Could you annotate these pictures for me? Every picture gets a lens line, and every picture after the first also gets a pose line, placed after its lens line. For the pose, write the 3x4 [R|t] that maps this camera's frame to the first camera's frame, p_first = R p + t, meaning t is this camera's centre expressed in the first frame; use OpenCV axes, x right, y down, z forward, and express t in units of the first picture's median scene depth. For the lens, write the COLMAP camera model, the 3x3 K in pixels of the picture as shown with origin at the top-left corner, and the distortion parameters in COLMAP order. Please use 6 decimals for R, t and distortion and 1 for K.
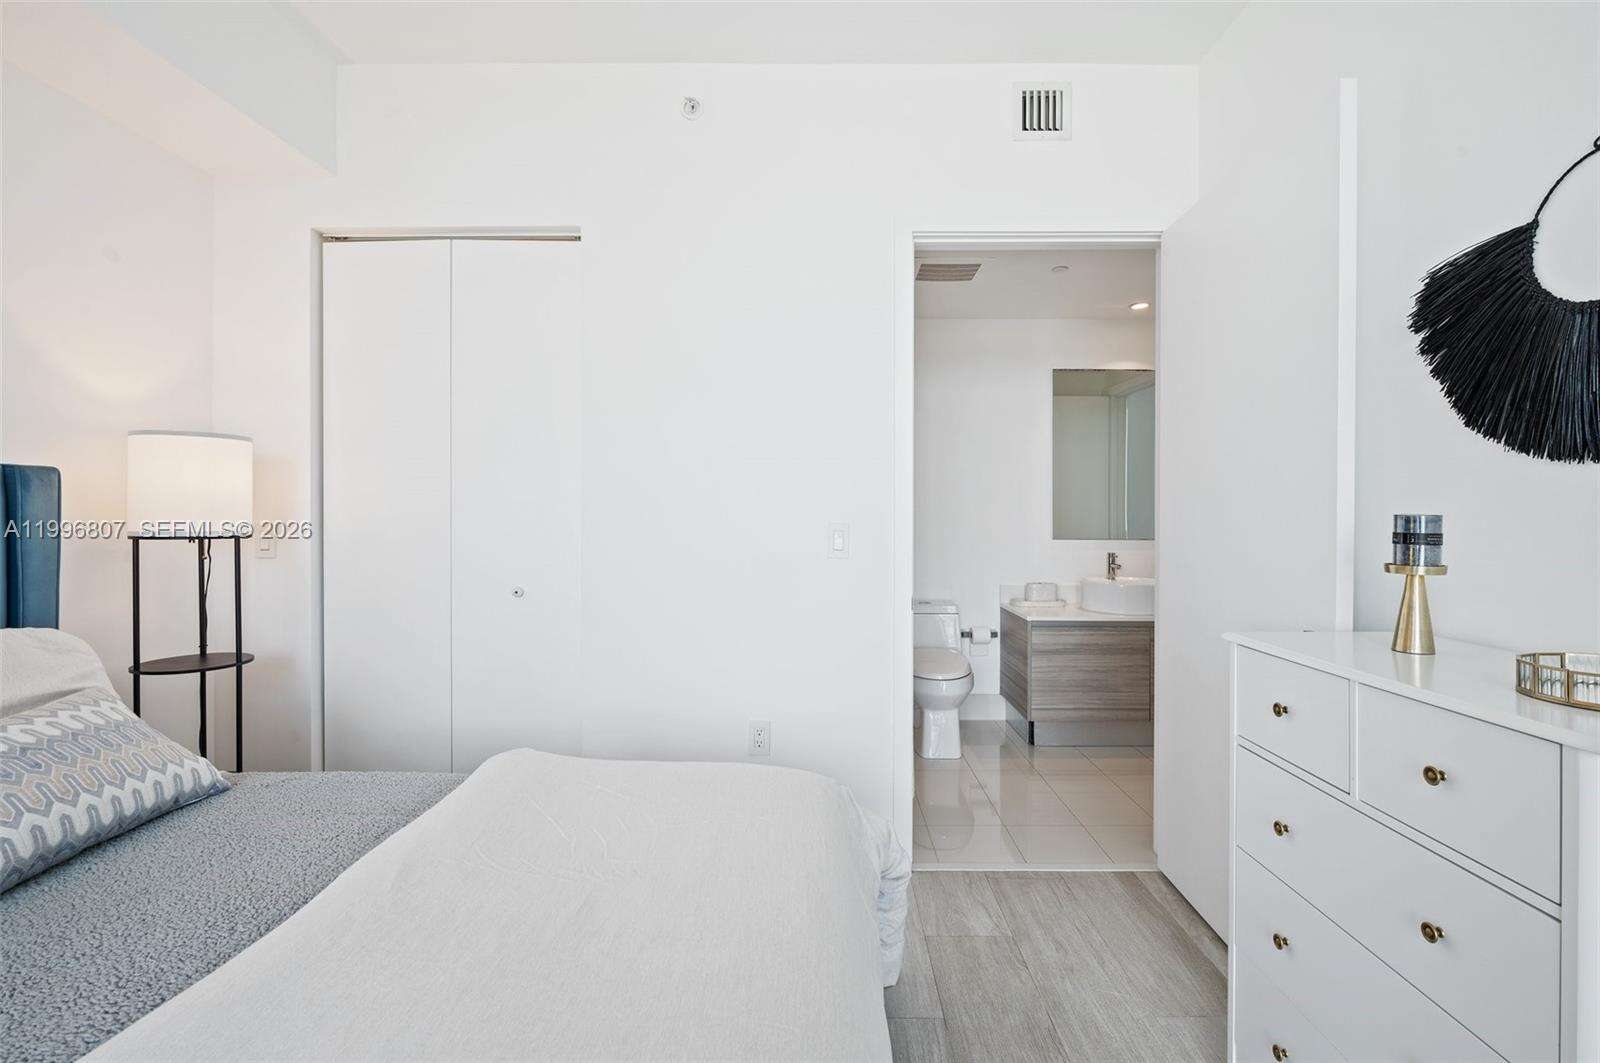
lens RADIAL K [[736.3, 0, 808.4], [0, 736.3, 519.9], [0, 0, 1]] dist [-0.006785, -0.000381]
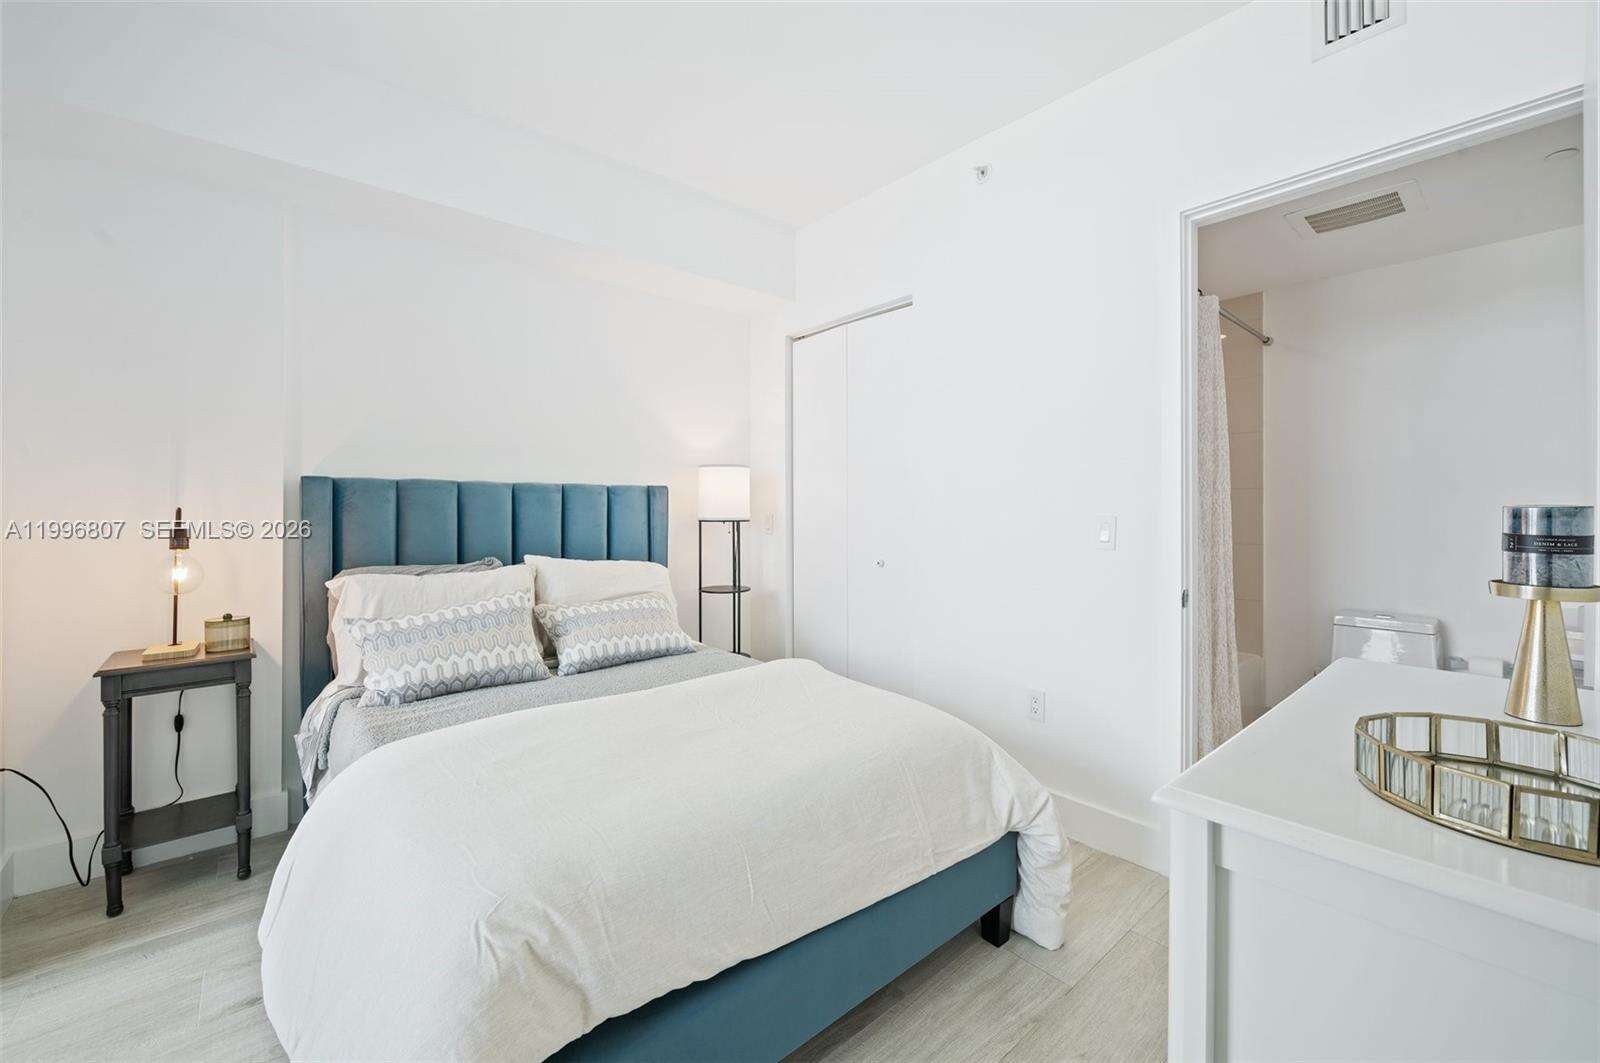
lens RADIAL K [[640.4, 0, 797.7], [0, 640.4, 511.6], [0, 0, 1]] dist [-0.007411, -0.000453]
pose [[0.649896, 0.001992, -0.760020, 0.514167], [-0.002262, 0.999997, 0.000686, -0.000758], [0.760020, 0.001273, 0.649899, 0.091388]]
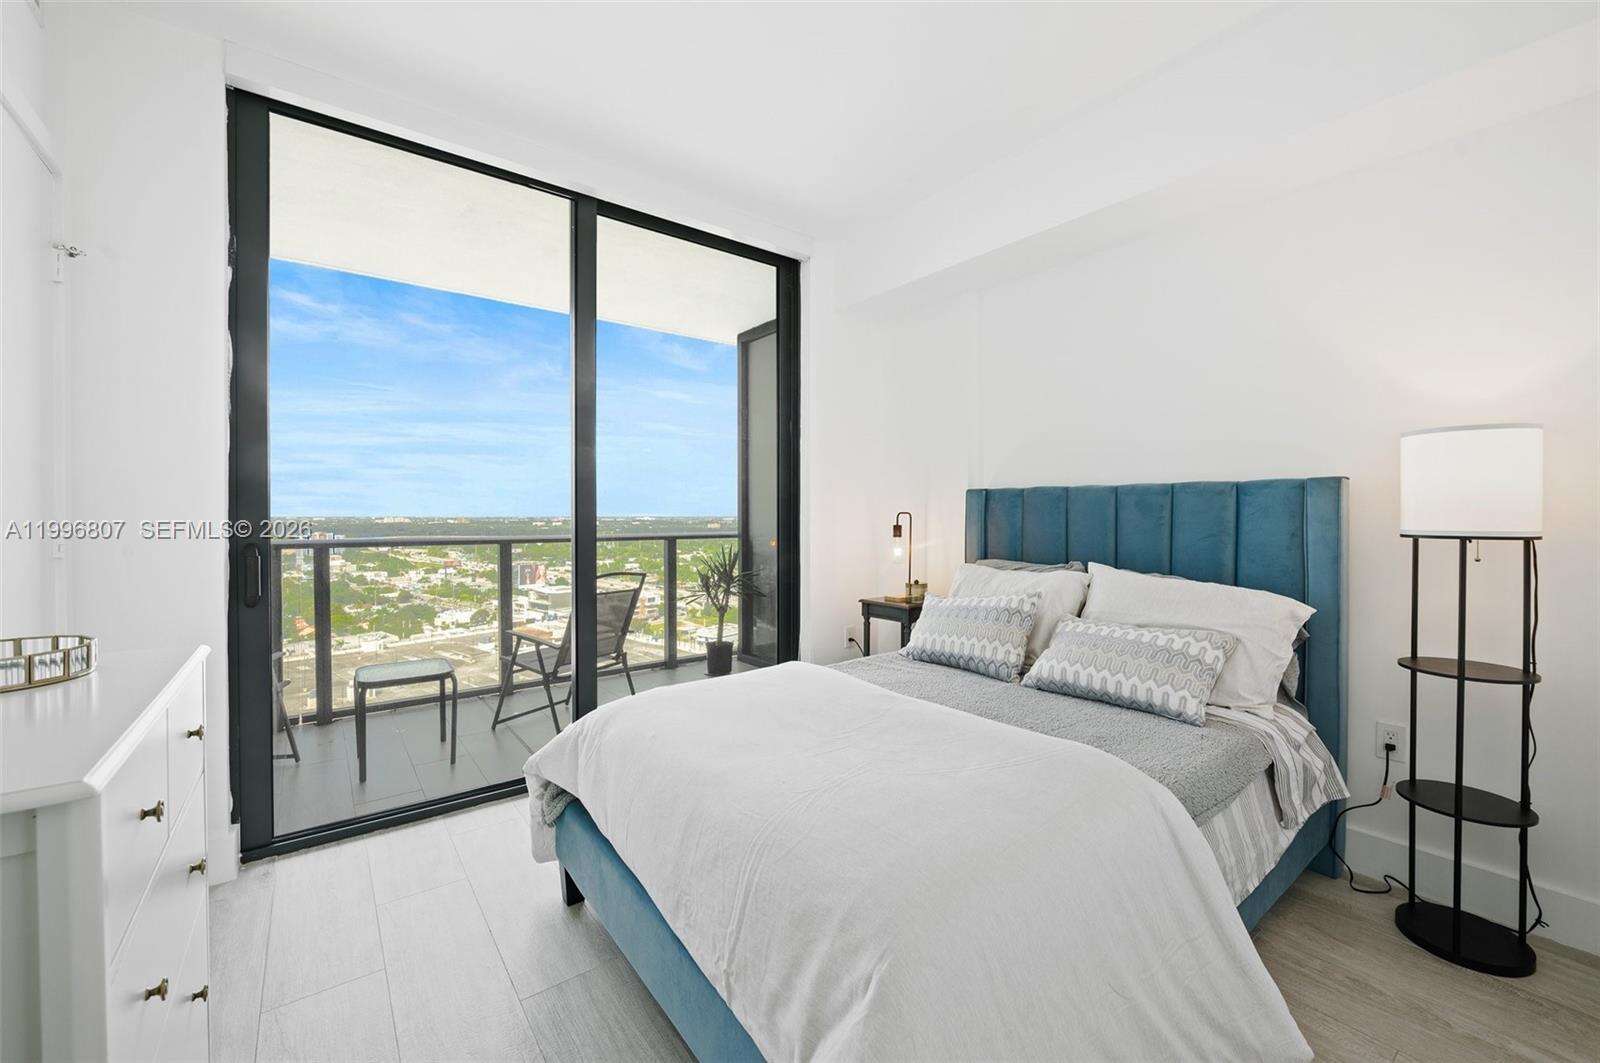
lens RADIAL K [[624.9, 0, 808.3], [0, 624.9, 500.8], [0, 0, 1]] dist [-0.007577, -0.000095]
pose [[-0.780778, -0.013302, -0.624667, 0.343514], [-0.003288, 0.999847, -0.017182, -0.005146], [0.624800, -0.011361, -0.780703, 1.109779]]
